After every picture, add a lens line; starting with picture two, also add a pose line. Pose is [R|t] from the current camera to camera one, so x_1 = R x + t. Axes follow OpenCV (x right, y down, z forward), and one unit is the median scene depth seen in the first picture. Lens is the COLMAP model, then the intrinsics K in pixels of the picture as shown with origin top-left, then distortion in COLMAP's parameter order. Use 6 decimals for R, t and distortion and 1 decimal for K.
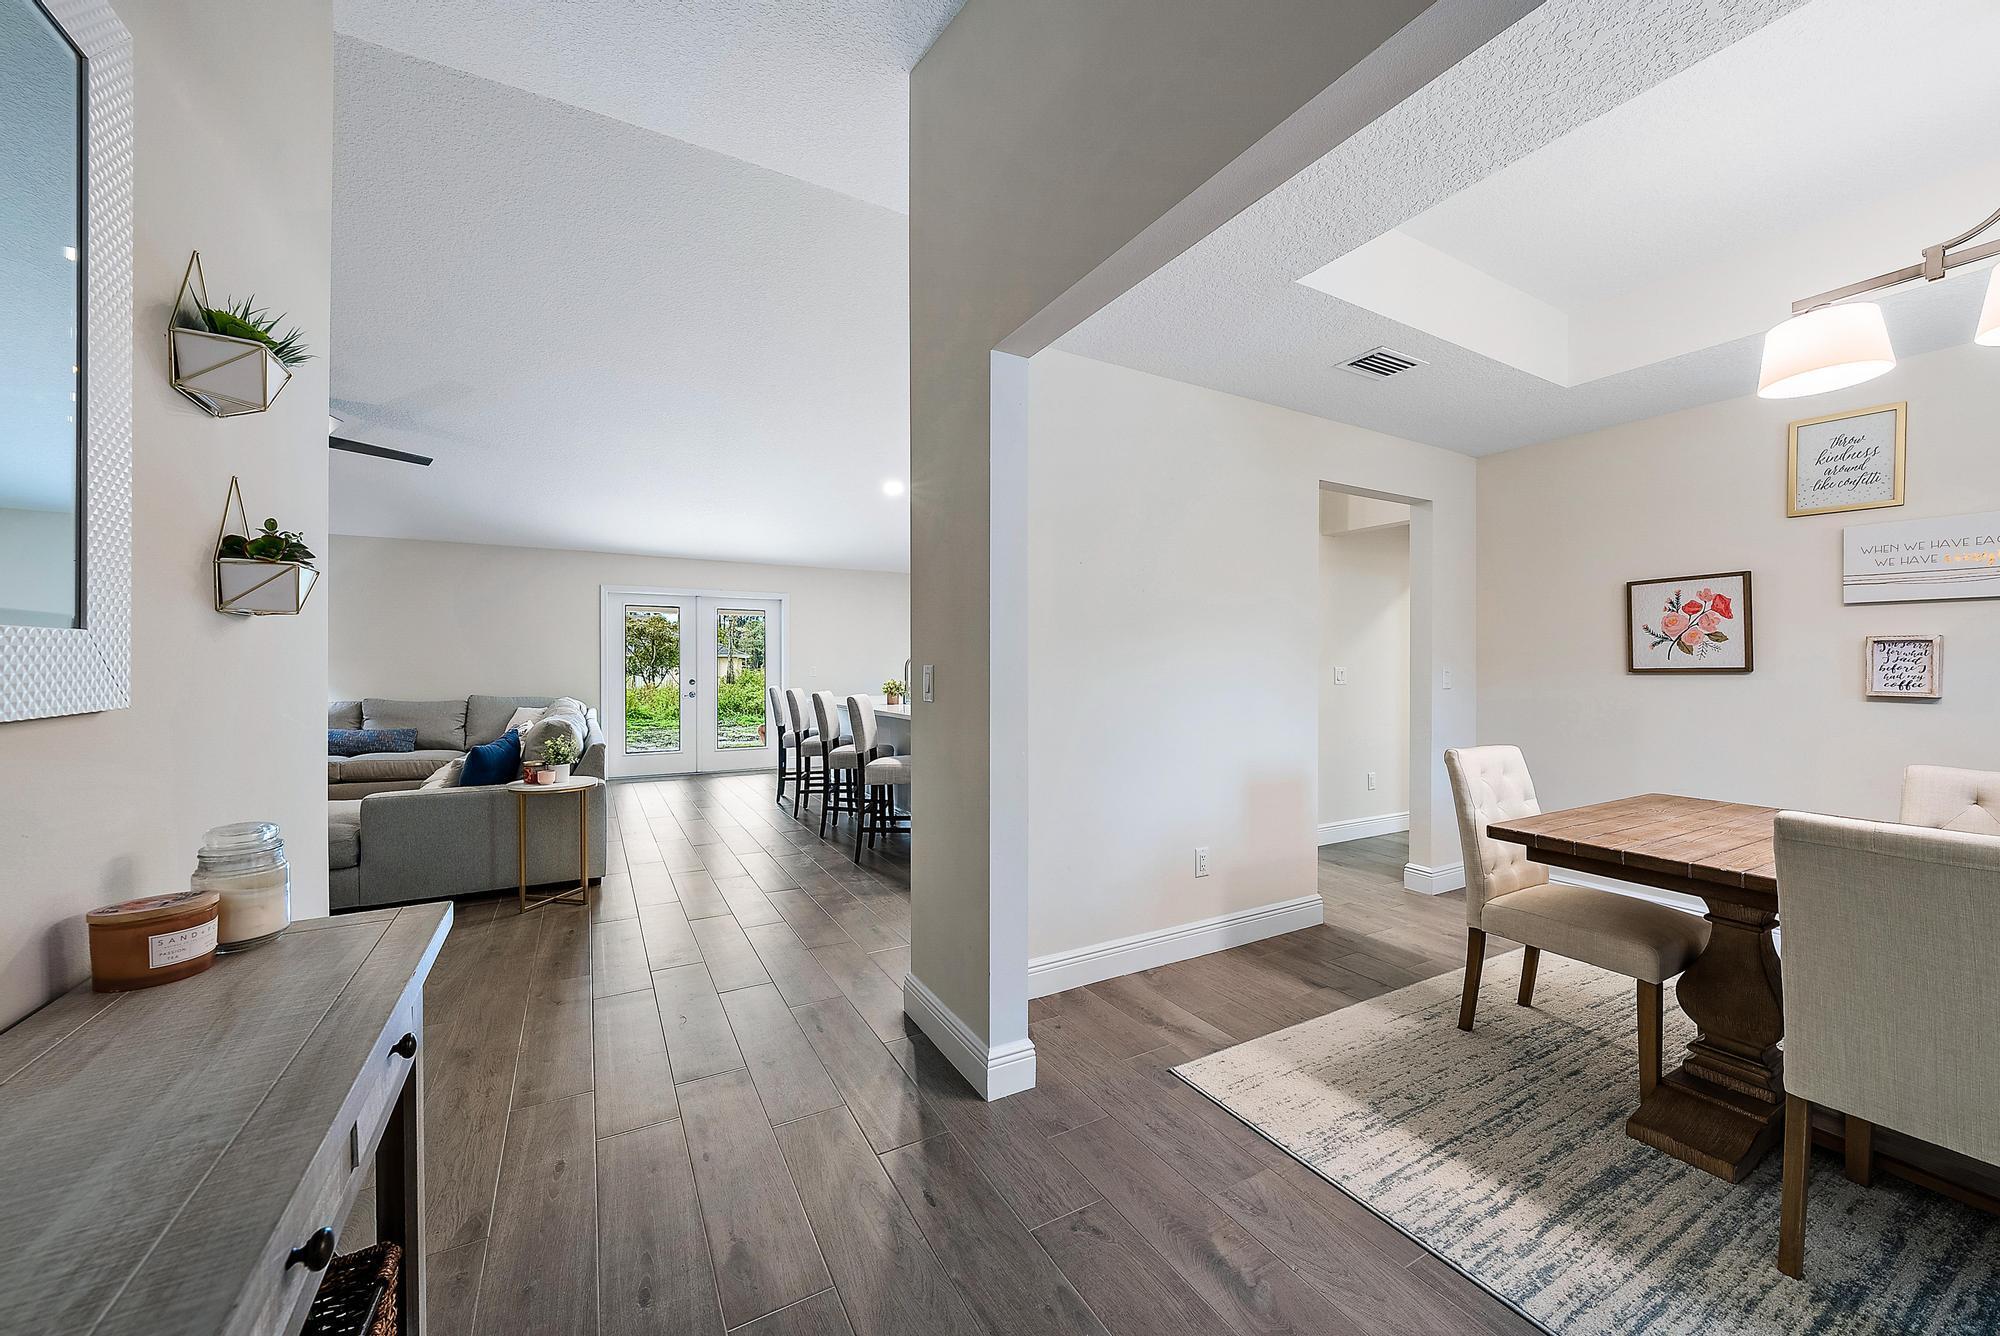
lens RADIAL K [[753.6, 0, 1023.5], [0, 753.6, 663.4], [0, 0, 1]] dist [-0.000084, 0.000017]
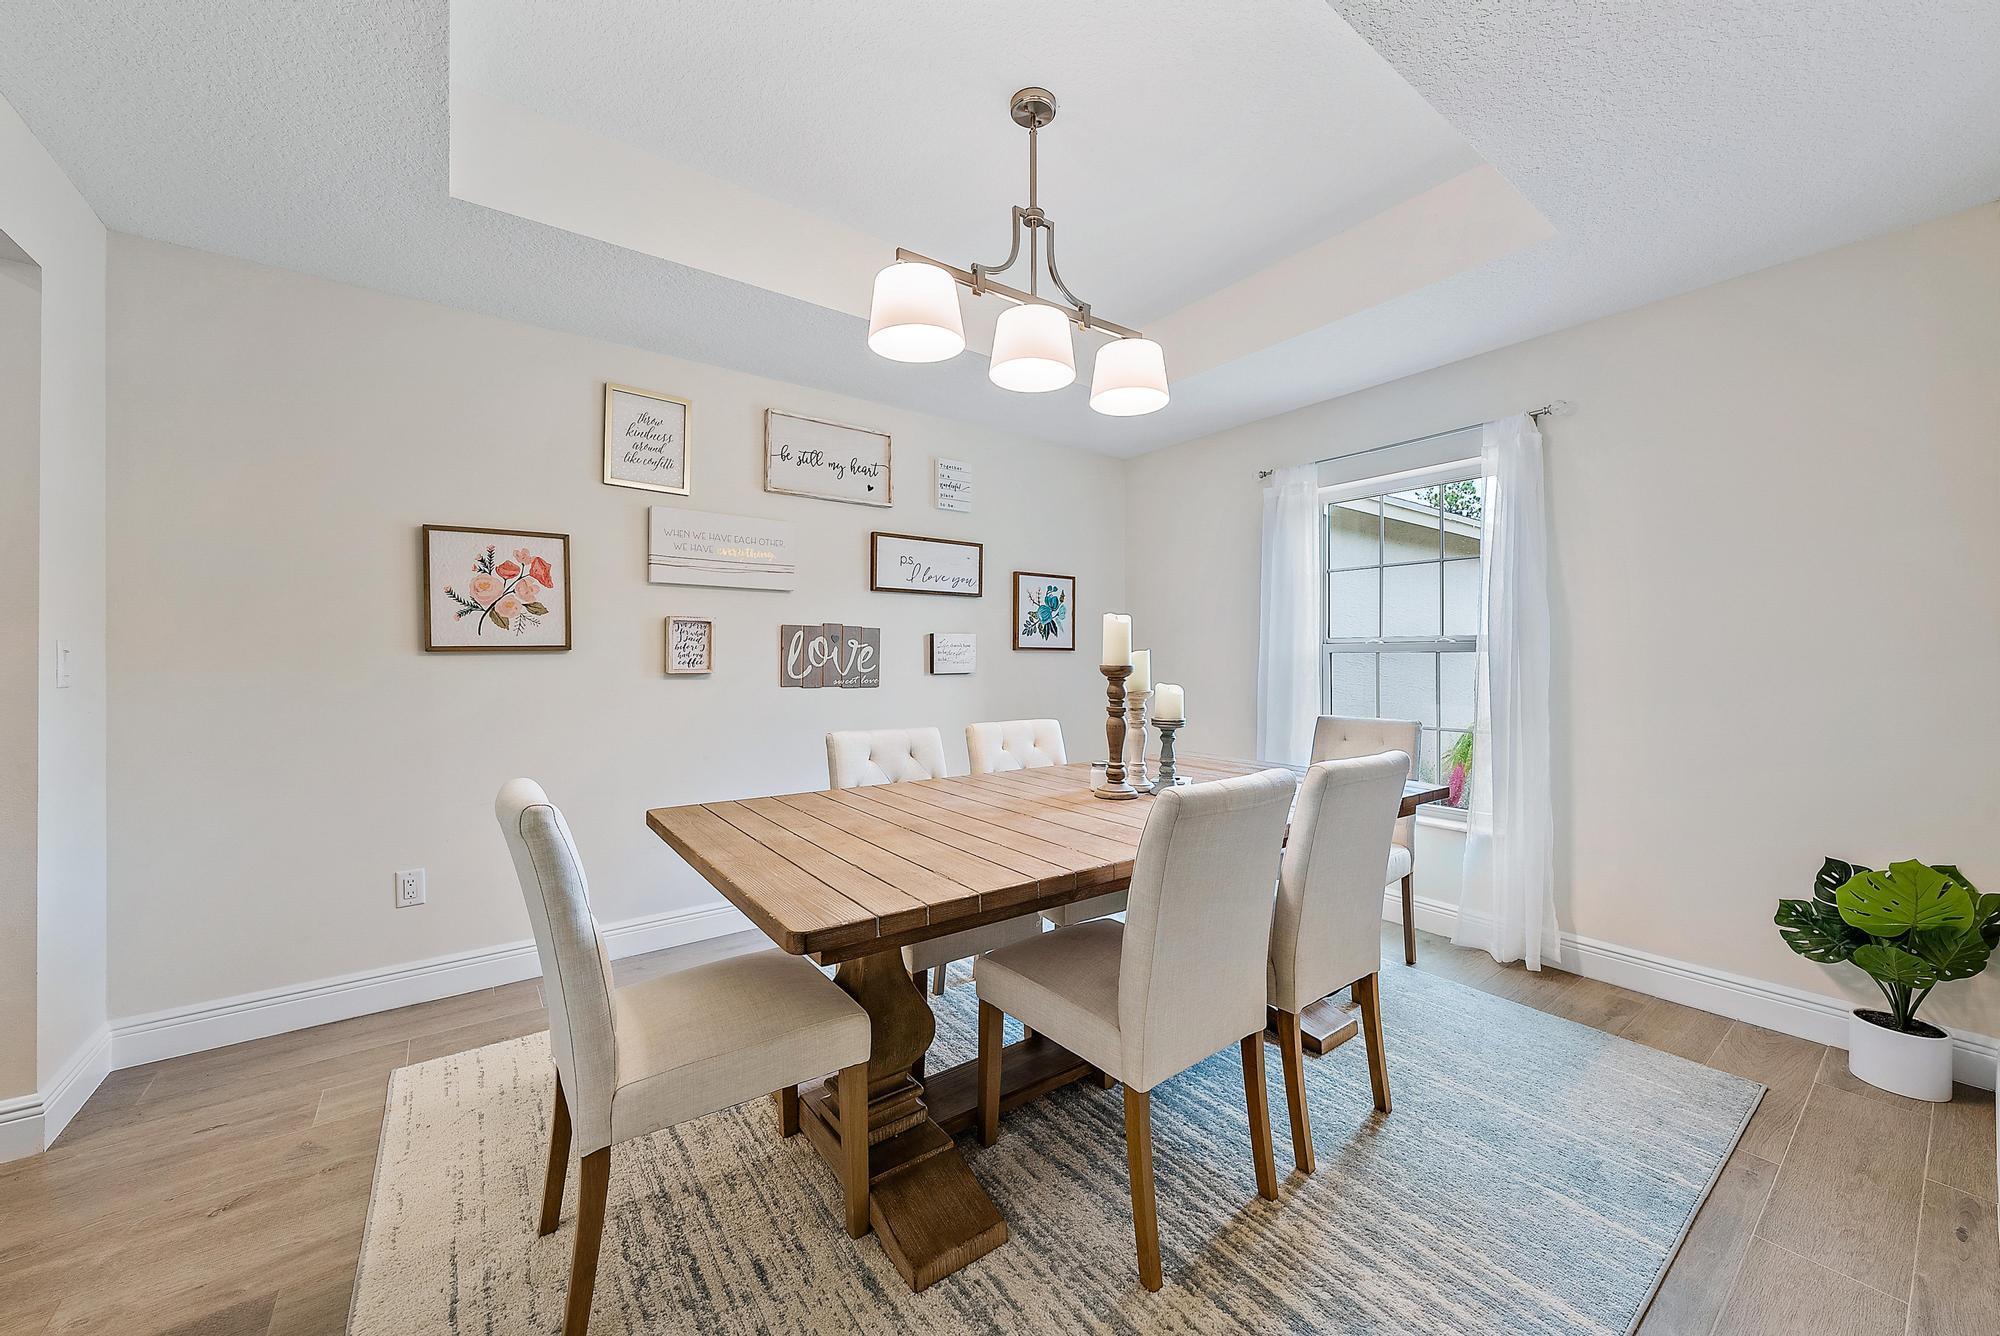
lens RADIAL K [[725.5, 0, 1000.0], [0, 725.5, 668.0], [0, 0, 1]] dist [0.000329, 0.000048]
pose [[-0.101704, -0.022166, 0.994568, 0.069766], [-0.007502, 0.999740, 0.021514, 0.009336], [-0.994786, -0.005273, -0.101844, 0.574926]]
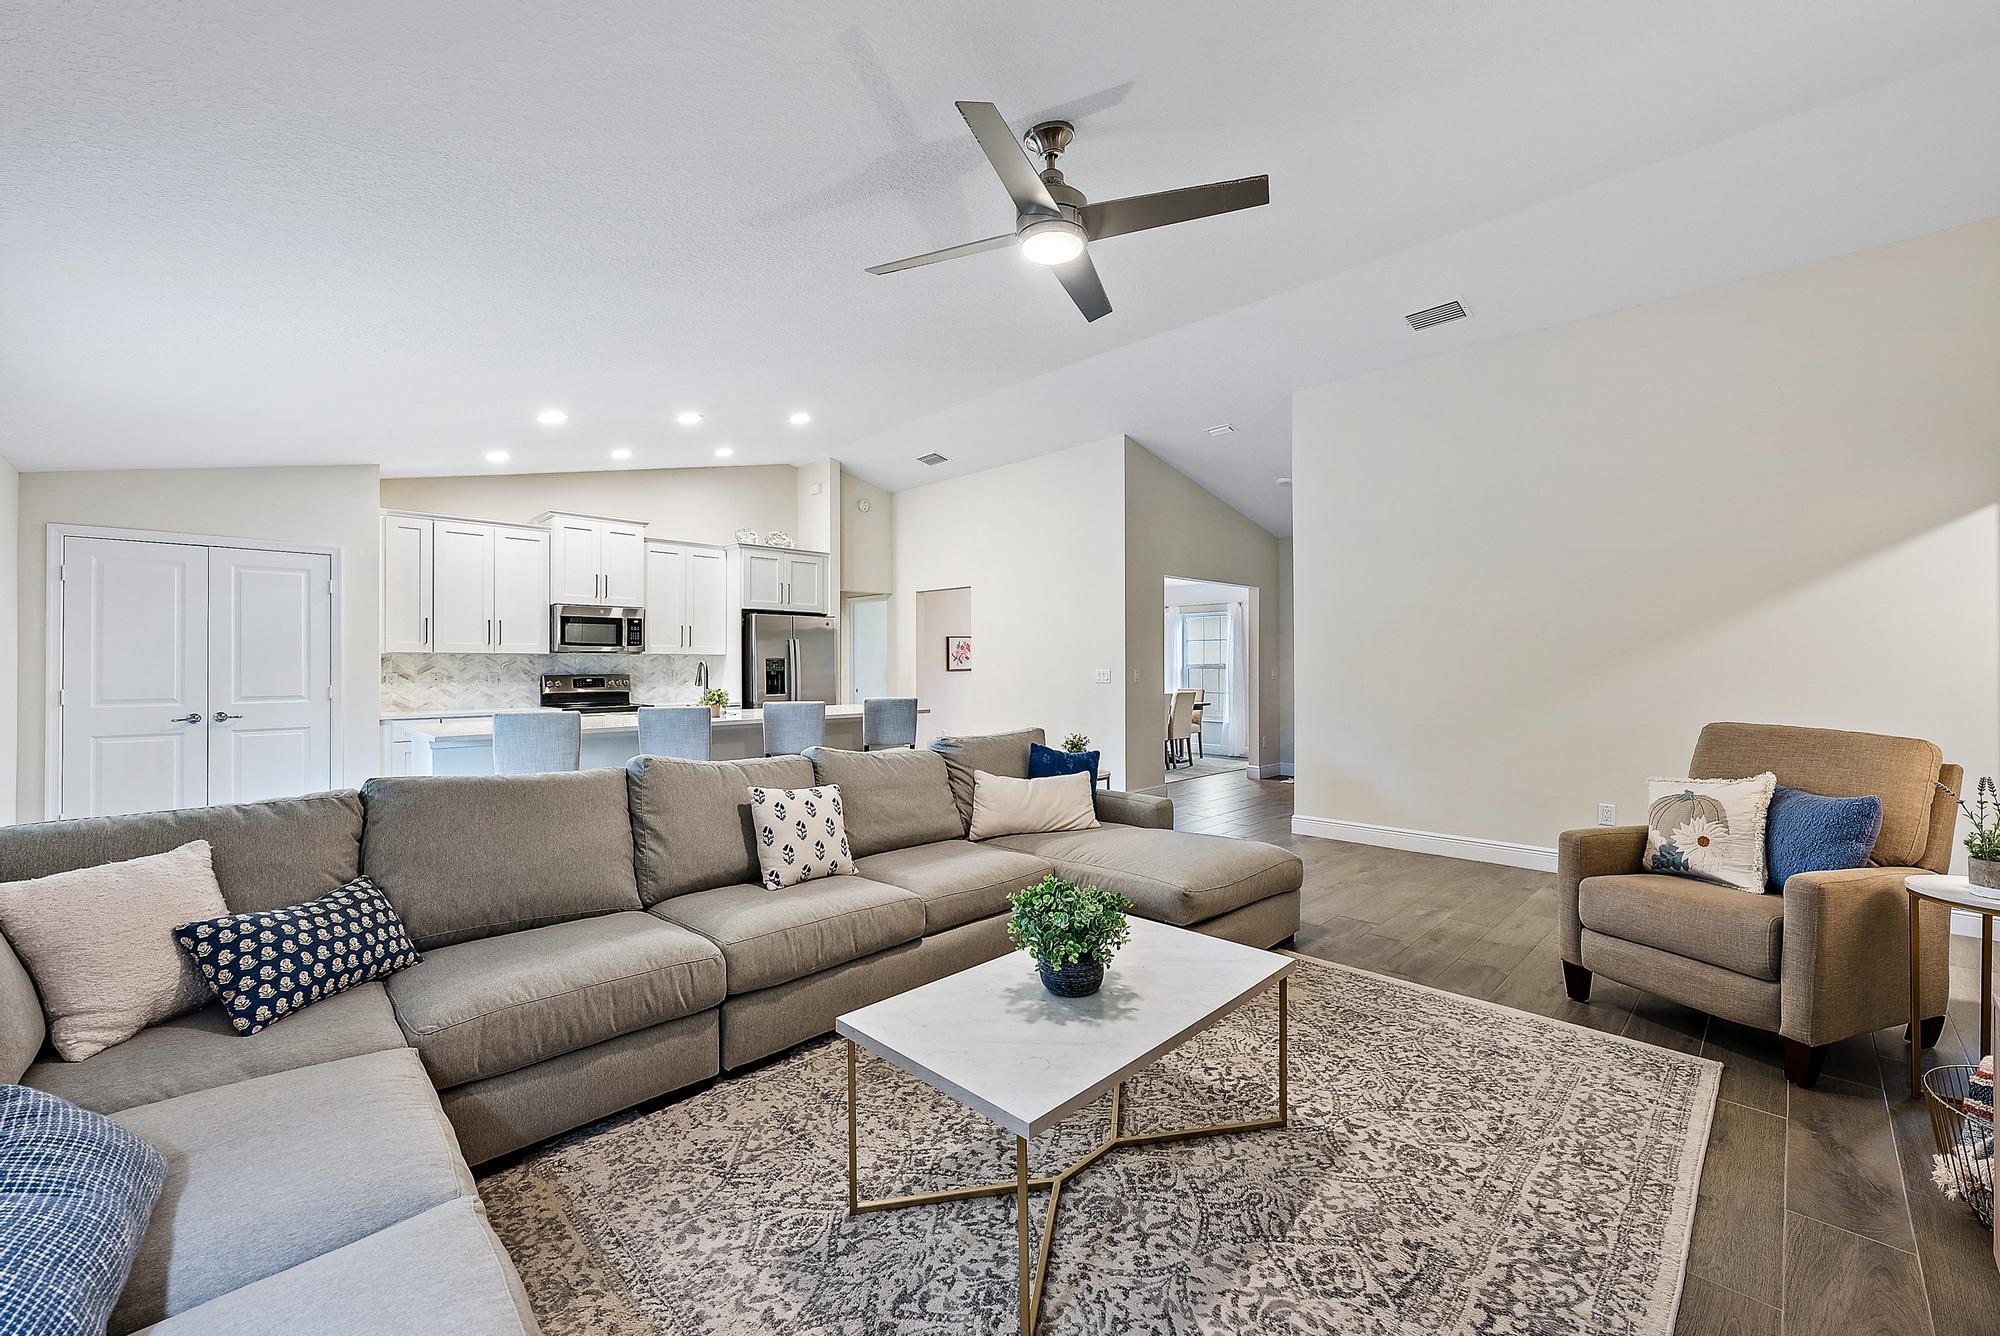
lens RADIAL K [[788.8, 0, 1000.0], [0, 788.8, 668.0], [0, 0, 1]] dist [-0.000350, -0.000036]
pose [[-0.245114, -0.000160, 0.969494, -2.072901], [-0.000885, 1.000000, -0.000058, 0.002473], [-0.969494, -0.000872, -0.245114, 1.631696]]
